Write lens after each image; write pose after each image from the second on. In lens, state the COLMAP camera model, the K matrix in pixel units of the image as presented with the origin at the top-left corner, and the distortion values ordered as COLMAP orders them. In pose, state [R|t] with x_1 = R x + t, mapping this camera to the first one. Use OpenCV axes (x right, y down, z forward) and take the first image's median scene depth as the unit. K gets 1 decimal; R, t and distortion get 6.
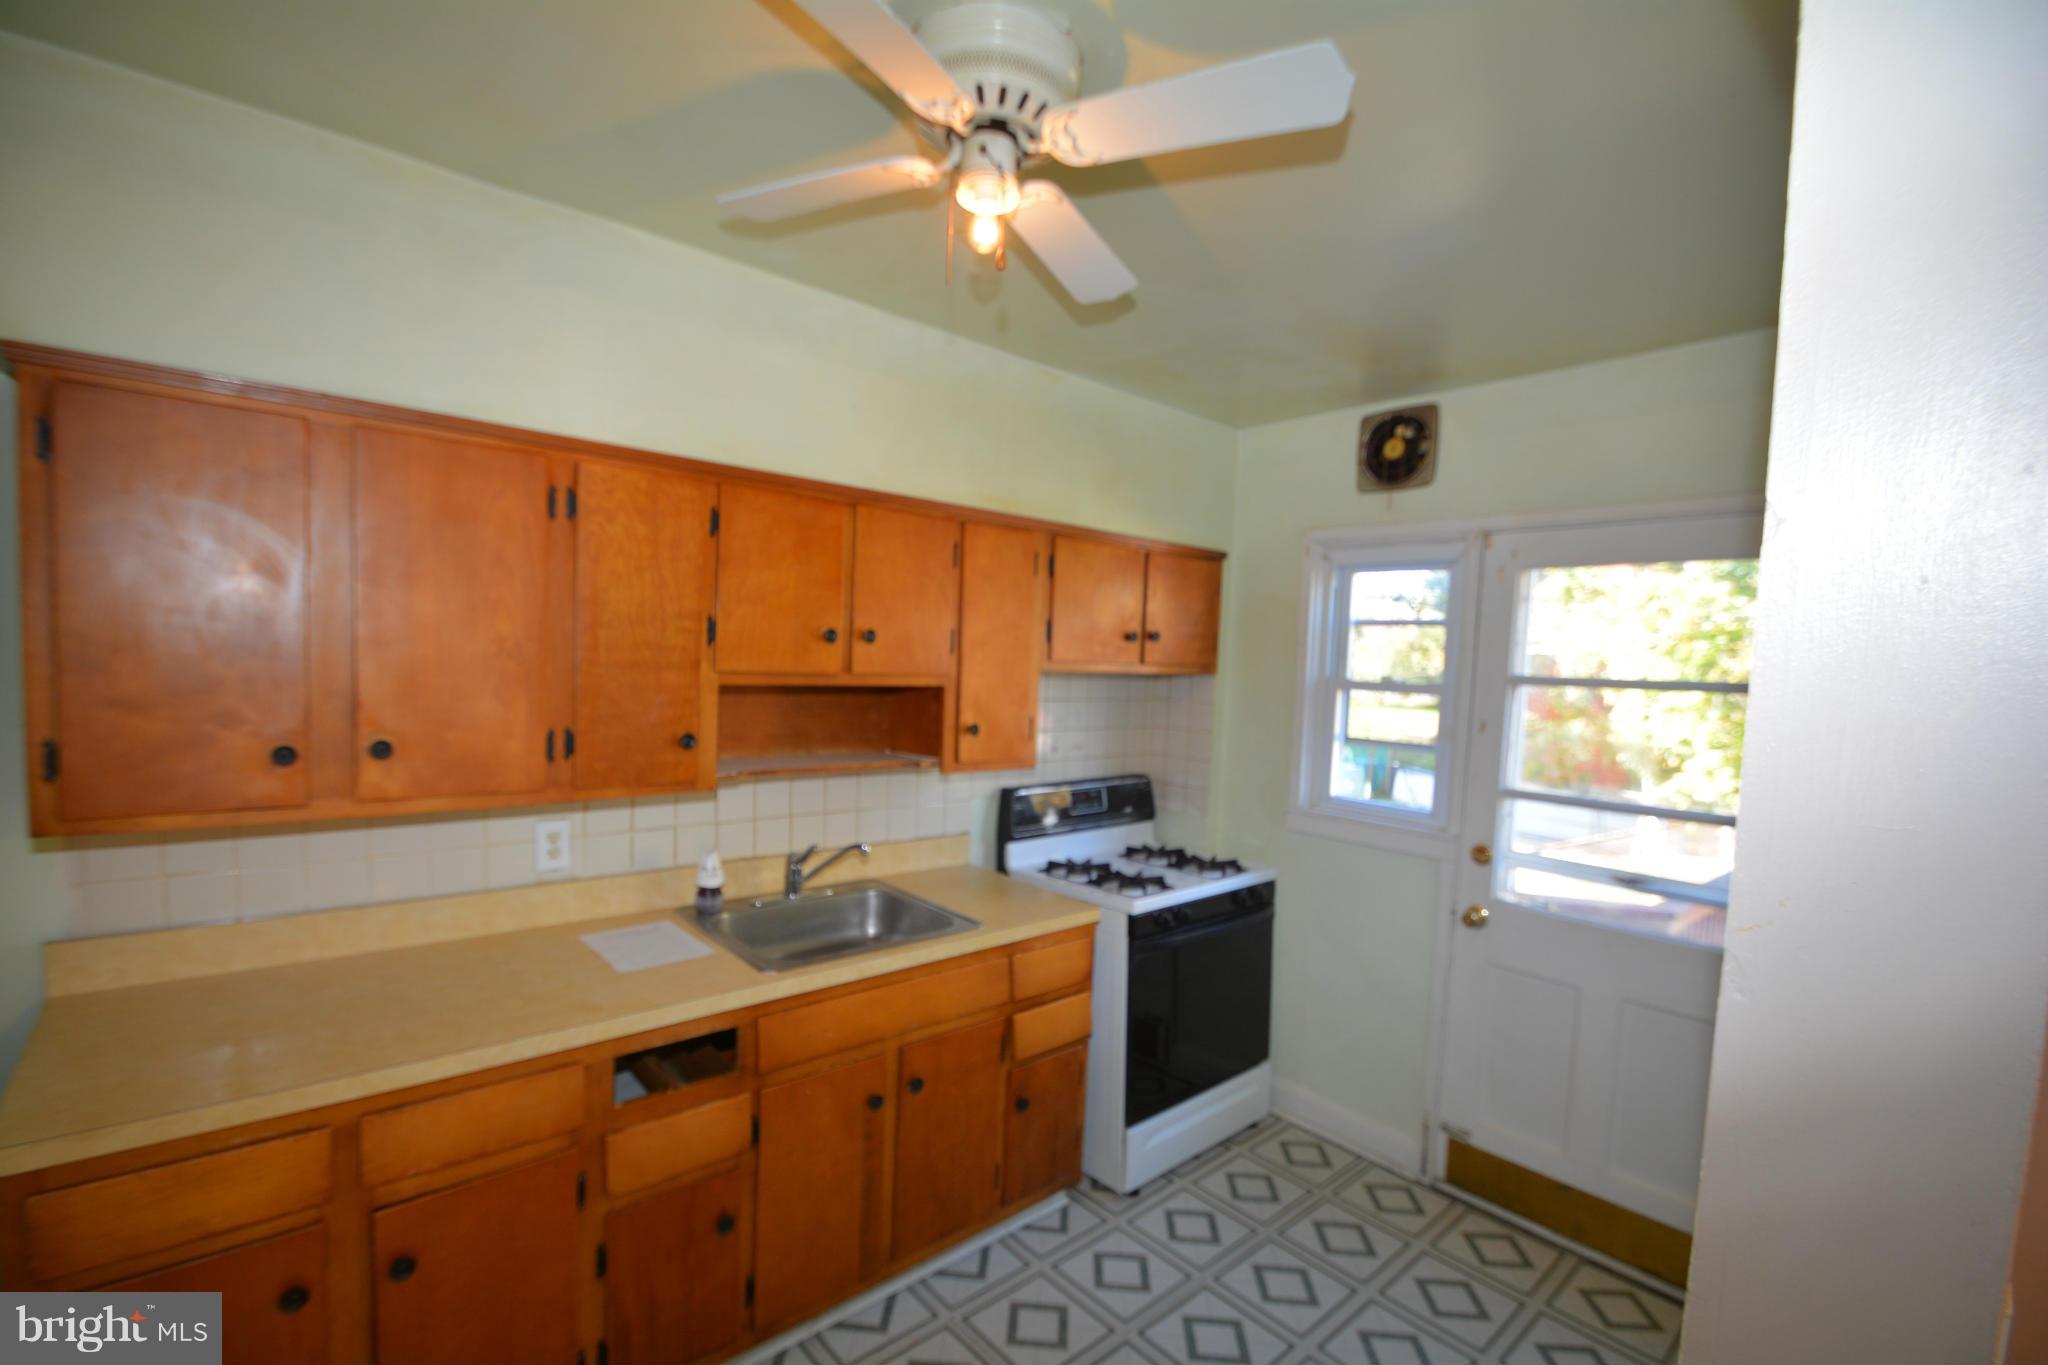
lens RADIAL K [[891.6, 0, 1015.7], [0, 891.6, 695.1], [0, 0, 1]] dist [-0.014266, -0.000105]
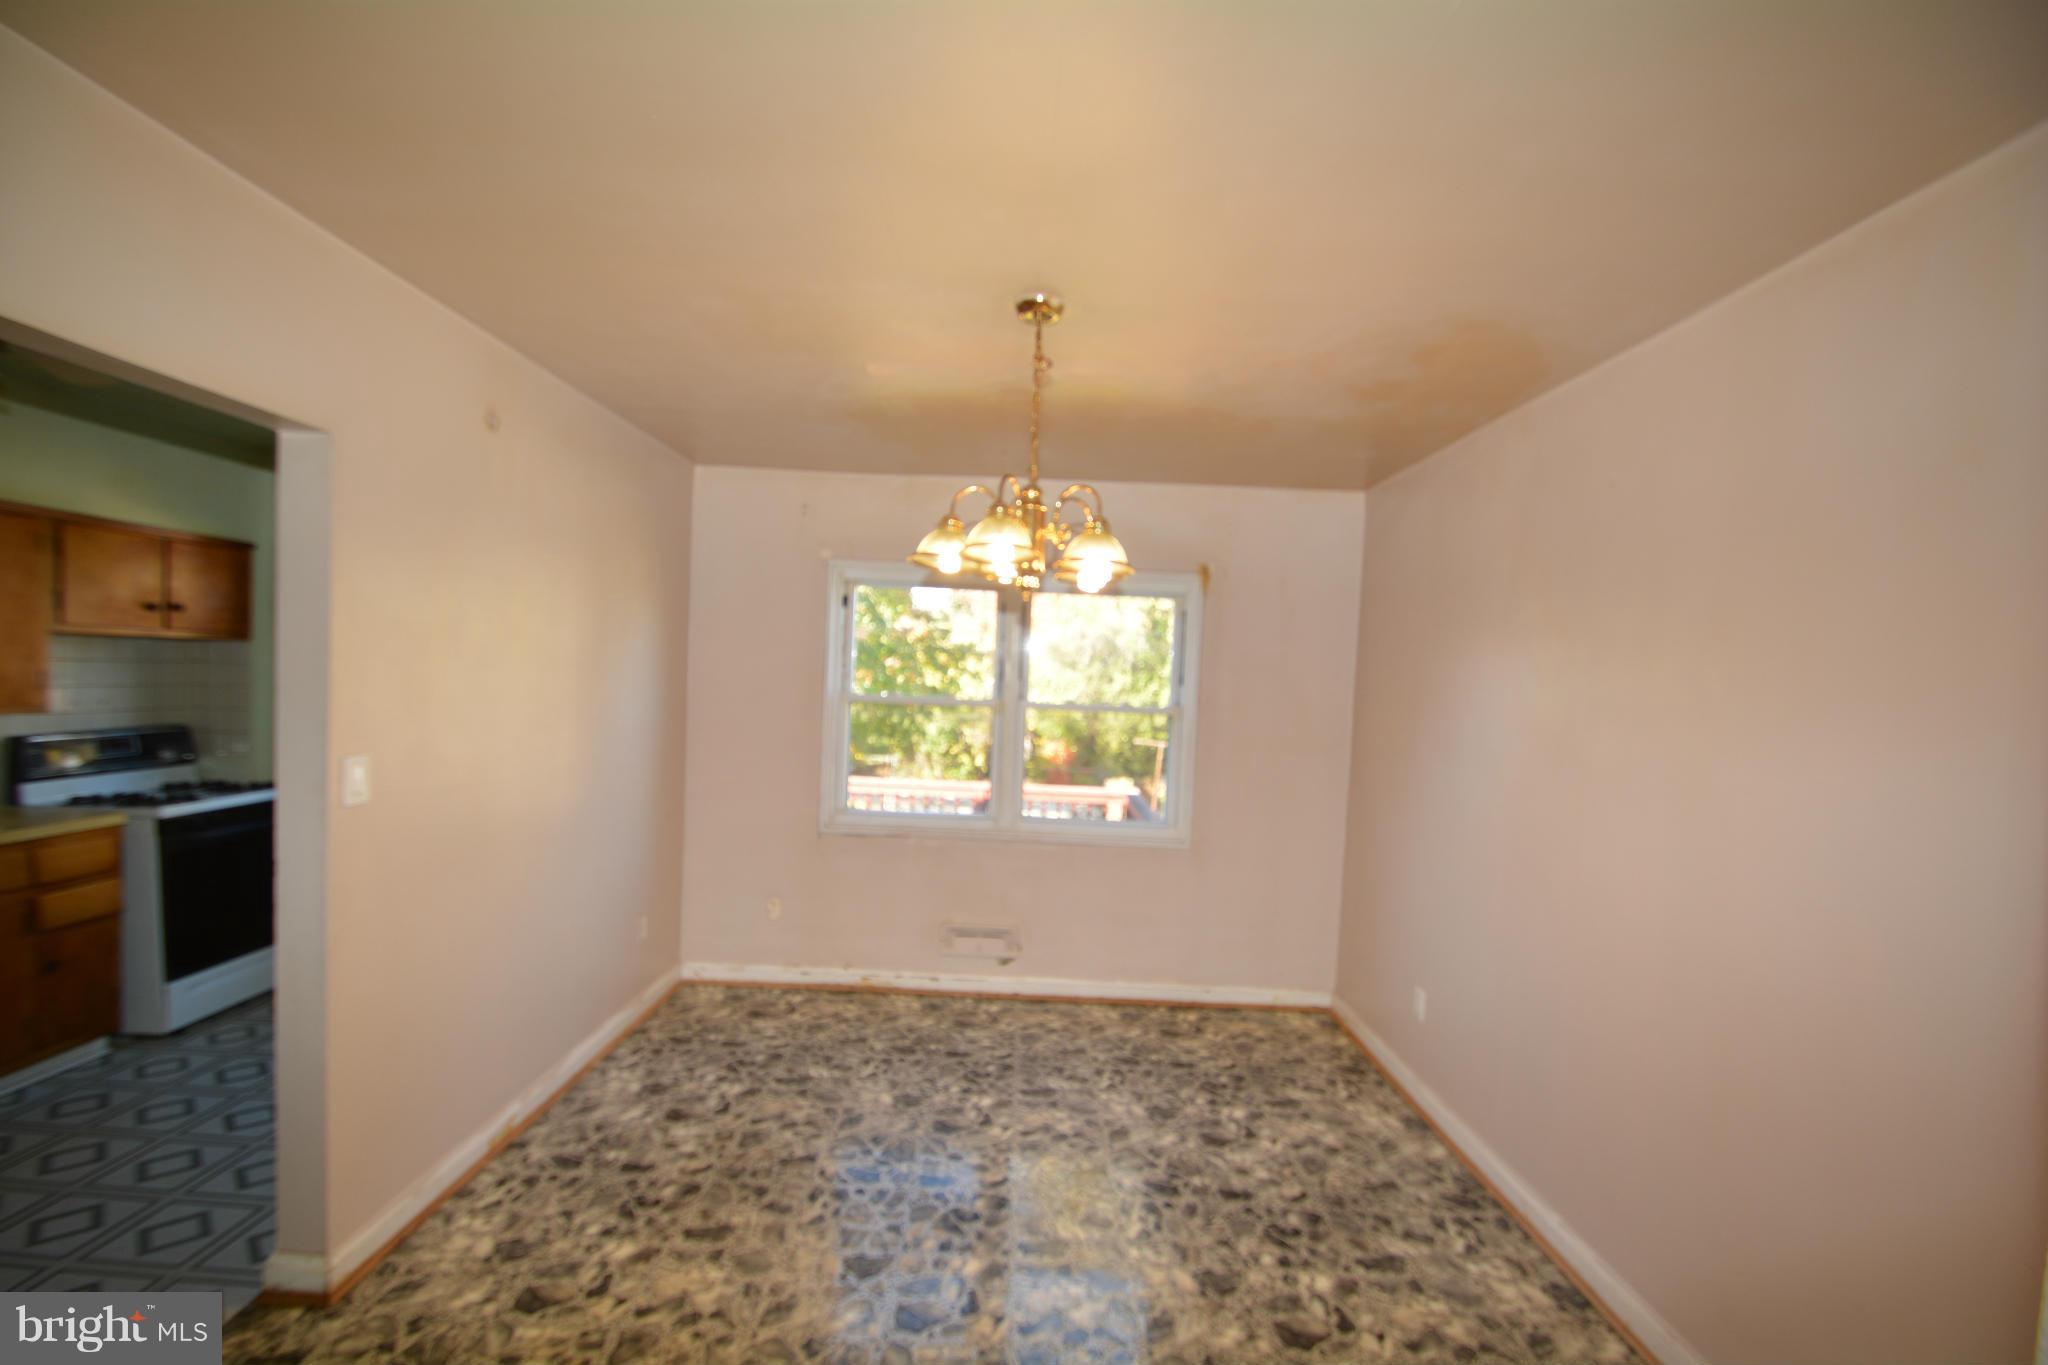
lens RADIAL K [[887.9, 0, 1017.1], [0, 887.9, 711.0], [0, 0, 1]] dist [0.002233, -0.005760]
pose [[0.657938, -0.046397, 0.751641, -0.013661], [0.011665, 0.998608, 0.051431, 0.031398], [-0.752982, -0.025070, 0.657564, -0.758082]]
